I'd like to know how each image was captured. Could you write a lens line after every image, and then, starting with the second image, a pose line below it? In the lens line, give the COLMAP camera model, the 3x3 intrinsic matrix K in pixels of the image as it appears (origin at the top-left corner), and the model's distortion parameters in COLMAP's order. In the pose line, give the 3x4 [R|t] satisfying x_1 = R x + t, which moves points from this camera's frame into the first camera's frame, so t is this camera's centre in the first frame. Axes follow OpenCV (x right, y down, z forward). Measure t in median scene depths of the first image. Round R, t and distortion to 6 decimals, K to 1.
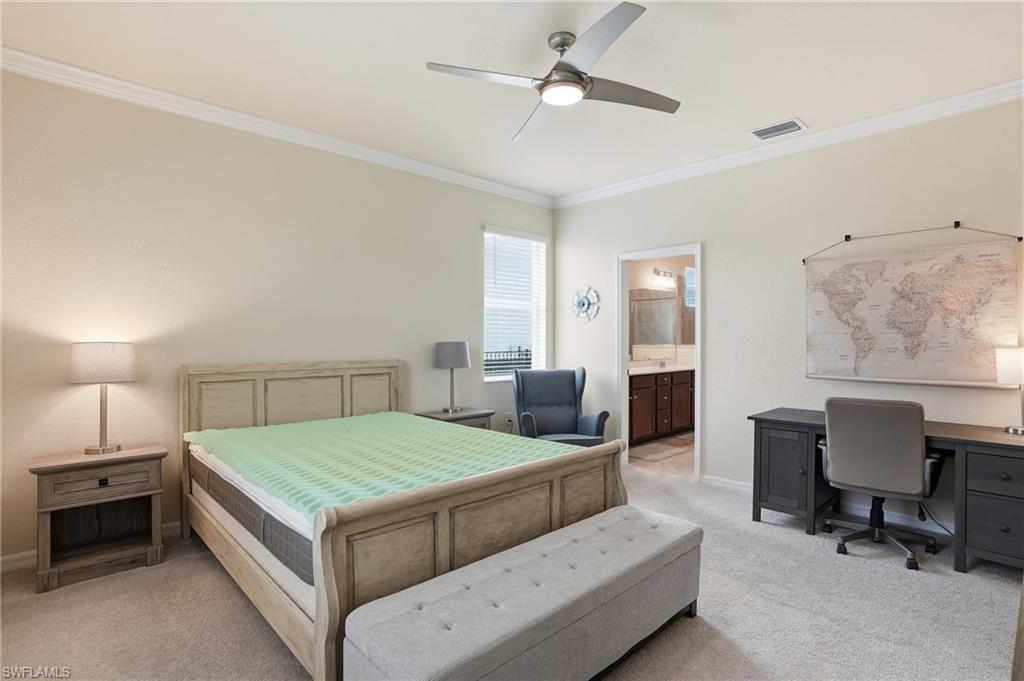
lens RADIAL K [[491.6, 0, 507.5], [0, 491.6, 339.7], [0, 0, 1]] dist [-0.028489, 0.003266]
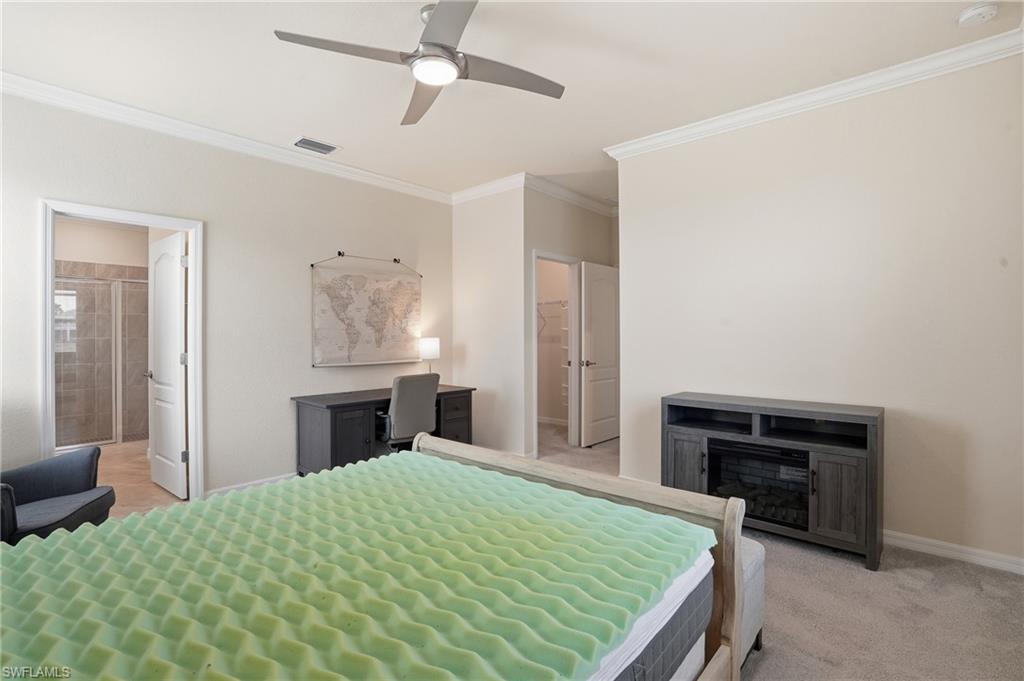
lens RADIAL K [[469.1, 0, 510.4], [0, 469.1, 335.0], [0, 0, 1]] dist [-0.041120, 0.006498]
pose [[-0.057375, -0.006811, 0.998329, -0.605608], [0.001719, 0.999975, 0.006922, -0.005953], [-0.998351, 0.002114, -0.057362, 0.699709]]
